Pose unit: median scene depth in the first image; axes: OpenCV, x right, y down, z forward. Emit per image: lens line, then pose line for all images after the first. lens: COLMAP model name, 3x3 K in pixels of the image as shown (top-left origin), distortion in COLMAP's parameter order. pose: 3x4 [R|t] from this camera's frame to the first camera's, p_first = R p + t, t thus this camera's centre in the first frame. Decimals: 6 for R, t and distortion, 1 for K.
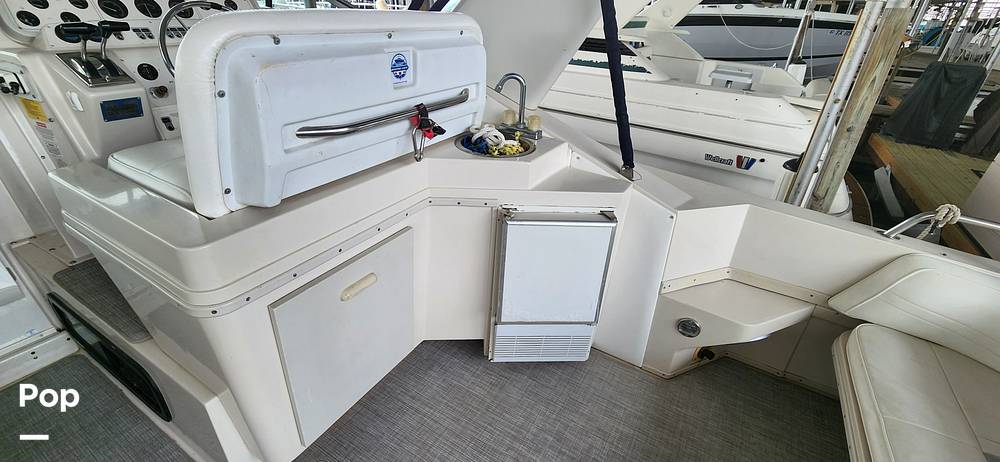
lens RADIAL K [[410.6, 0, 501.9], [0, 410.6, 237.1], [0, 0, 1]] dist [0.001802, -0.002599]
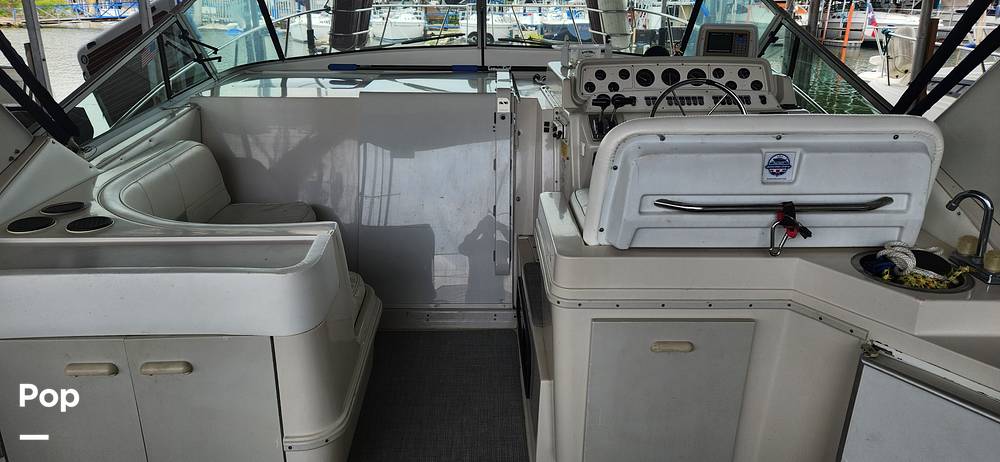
lens RADIAL K [[672.7, 0, 495.5], [0, 672.7, 226.3], [0, 0, 1]] dist [0.069005, -0.051790]
pose [[0.517389, 0.233037, -0.823409, 0.660718], [-0.402991, 0.915186, 0.005792, 0.006099], [0.754922, 0.328830, 0.567418, -0.373305]]
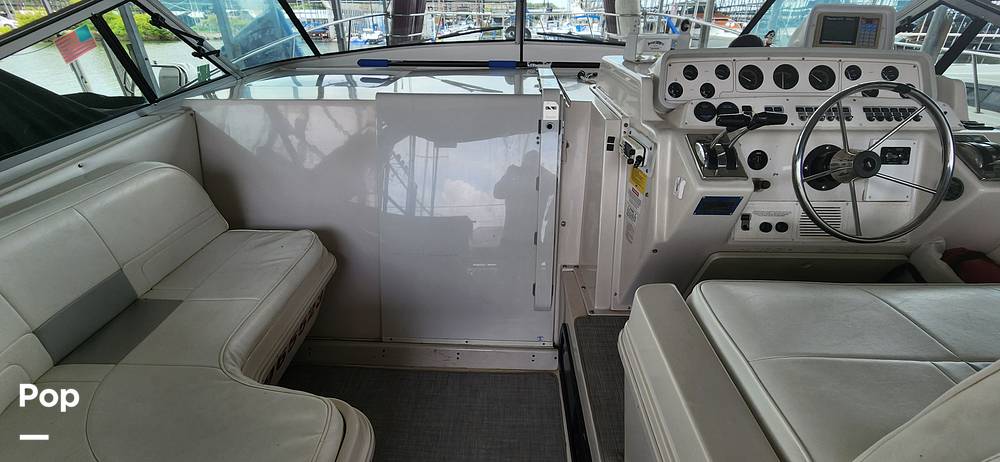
lens RADIAL K [[410.6, 0, 497.5], [0, 410.6, 235.8], [0, 0, 1]] dist [0.001802, -0.002599]
pose [[0.474888, 0.372086, -0.797517, -0.440569], [-0.415864, 0.893538, 0.169256, -0.209655], [0.775589, 0.251281, 0.579068, 0.175675]]
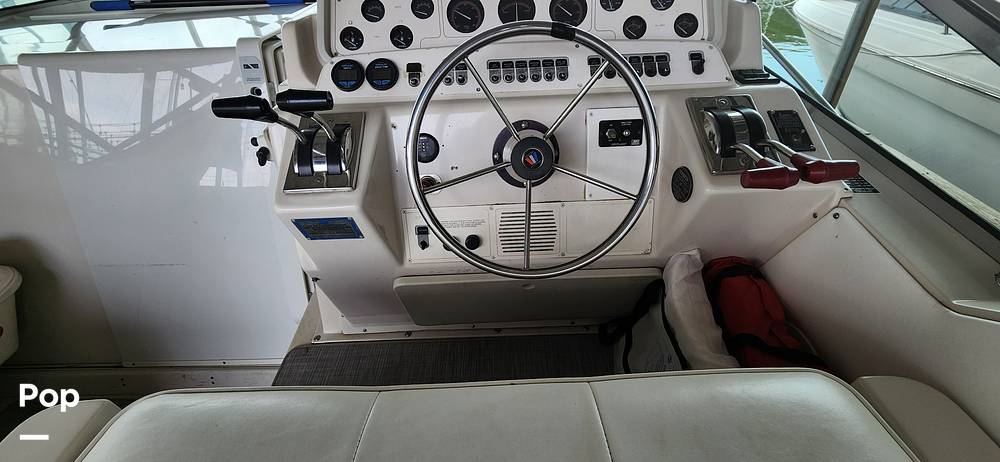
lens RADIAL K [[410.6, 0, 502.0], [0, 410.6, 231.4], [0, 0, 1]] dist [0.001802, -0.002599]
pose [[0.506509, 0.453660, -0.733240, -0.392234], [-0.372230, 0.882117, 0.288642, -0.554275], [0.777749, 0.126734, 0.615666, 0.833647]]
